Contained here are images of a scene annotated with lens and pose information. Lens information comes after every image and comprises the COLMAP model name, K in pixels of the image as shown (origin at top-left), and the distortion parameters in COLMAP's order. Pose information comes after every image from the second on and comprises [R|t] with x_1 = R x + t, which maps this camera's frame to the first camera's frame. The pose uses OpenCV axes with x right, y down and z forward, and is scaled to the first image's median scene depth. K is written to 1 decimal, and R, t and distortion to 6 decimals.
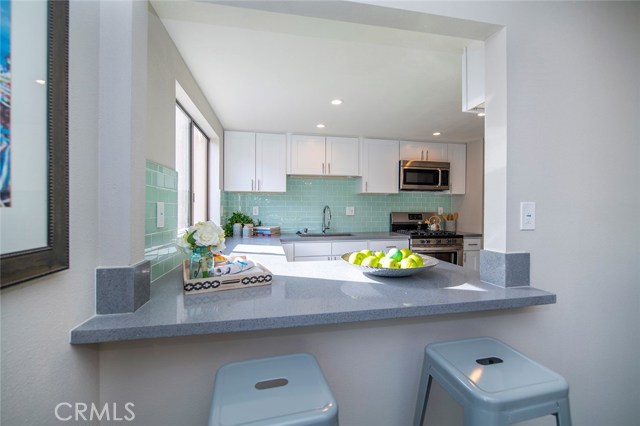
lens RADIAL K [[278.2, 0, 321.2], [0, 278.2, 211.2], [0, 0, 1]] dist [-0.000518, -0.000789]
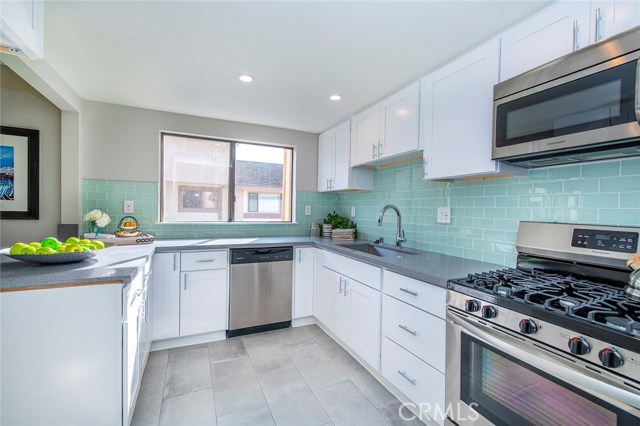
lens RADIAL K [[278.2, 0, 321.2], [0, 278.2, 211.2], [0, 0, 1]] dist [-0.000518, -0.000789]
pose [[0.234647, 0.011593, -0.972012, 0.607392], [-0.033194, 0.999441, 0.003907, -0.002830], [0.971514, 0.031348, 0.234900, 0.687884]]
